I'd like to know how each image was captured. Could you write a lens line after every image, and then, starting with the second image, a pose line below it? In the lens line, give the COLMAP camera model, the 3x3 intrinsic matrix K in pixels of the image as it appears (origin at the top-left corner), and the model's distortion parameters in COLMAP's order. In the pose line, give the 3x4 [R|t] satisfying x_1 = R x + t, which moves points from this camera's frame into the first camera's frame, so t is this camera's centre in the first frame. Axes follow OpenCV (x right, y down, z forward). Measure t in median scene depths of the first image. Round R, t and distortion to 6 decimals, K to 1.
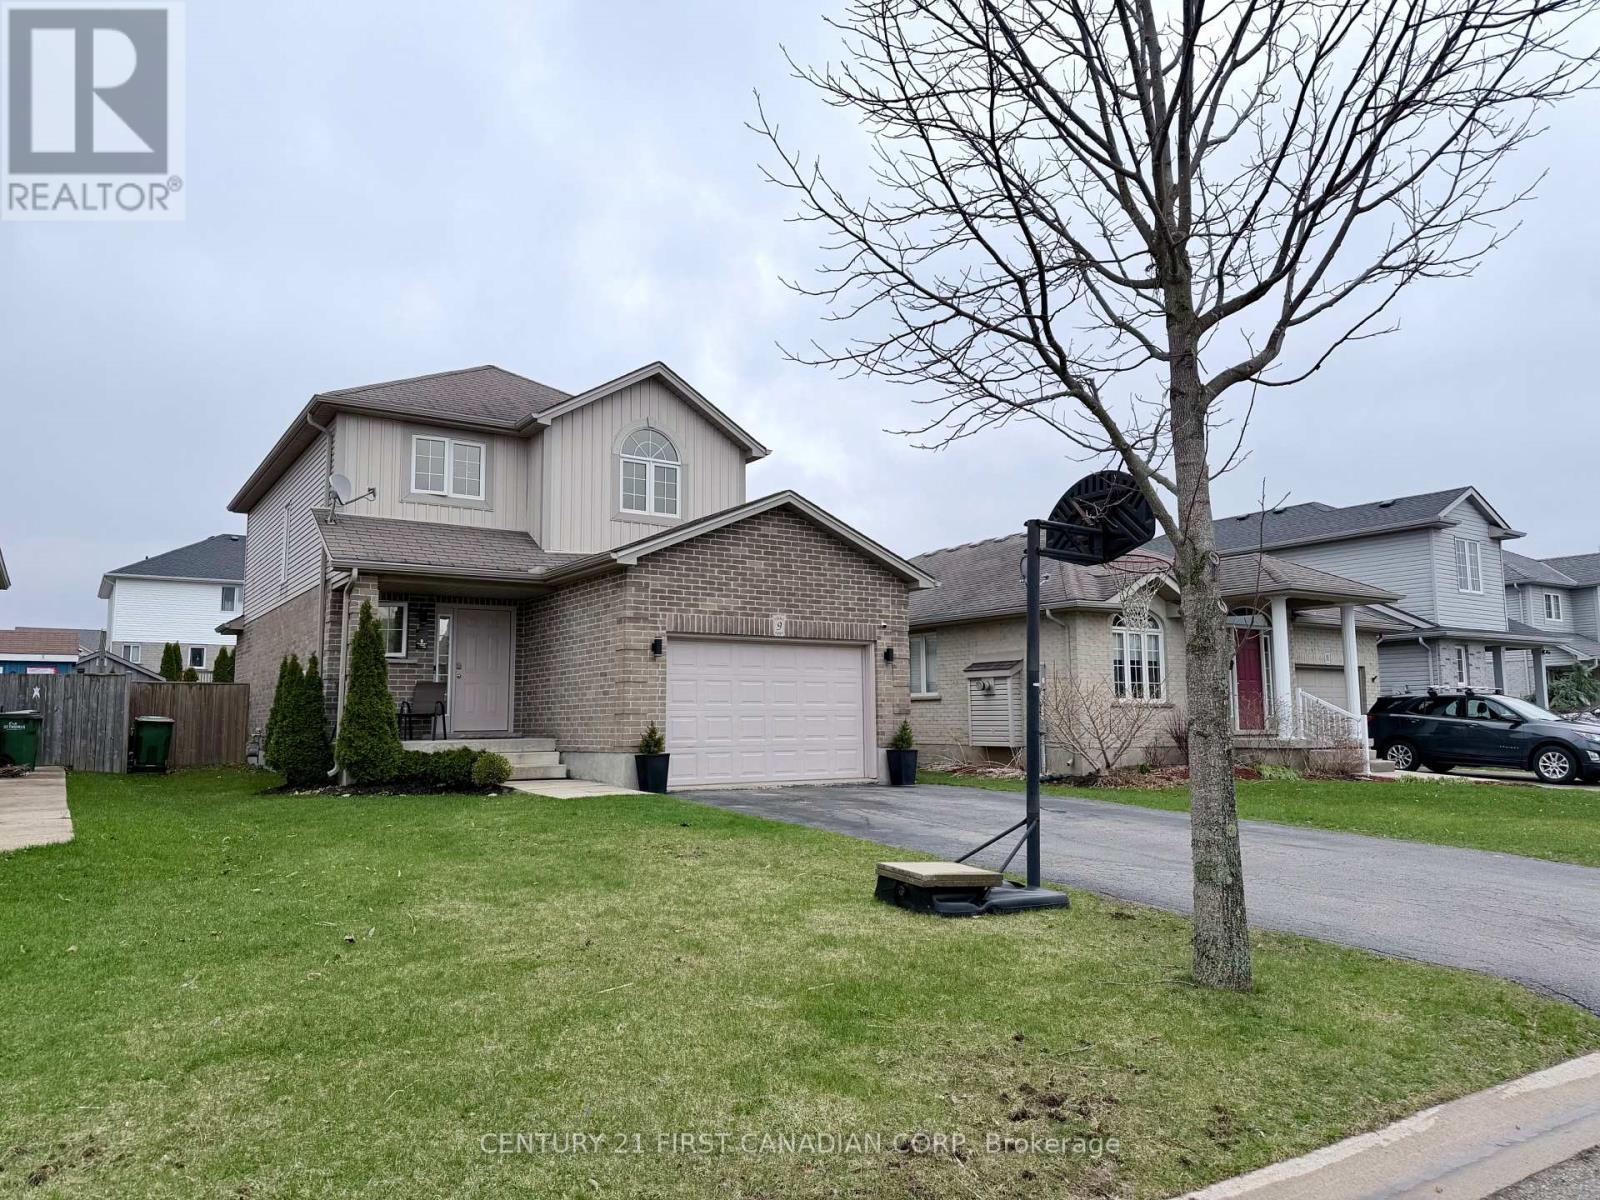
lens RADIAL K [[1130.4, 0, 800.0], [0, 1130.4, 600.0], [0, 0, 1]] dist [0.126908, -0.206172]
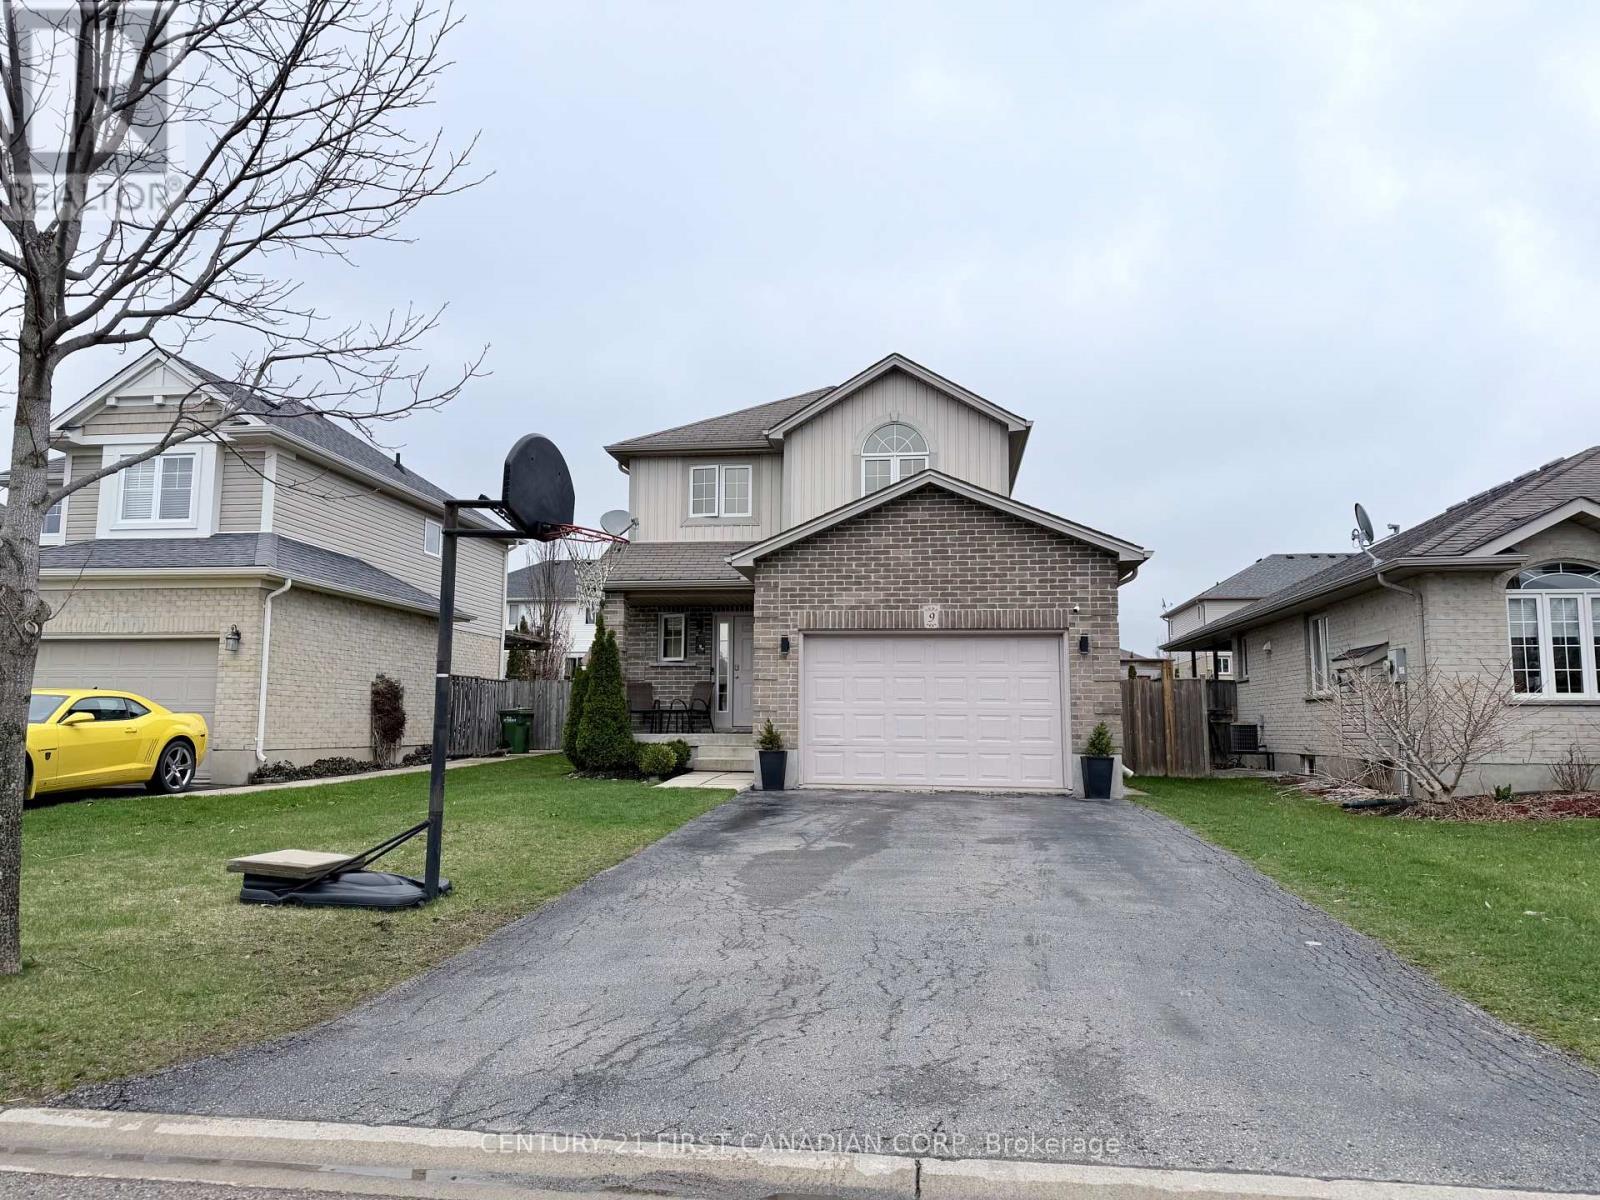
lens RADIAL K [[1130.4, 0, 800.0], [0, 1130.4, 600.0], [0, 0, 1]] dist [0.126908, -0.206172]
pose [[0.743635, -0.063144, -0.665597, 0.514494], [0.060410, 0.997804, -0.027167, 0.027346], [0.665851, -0.020006, 0.745817, 0.237455]]
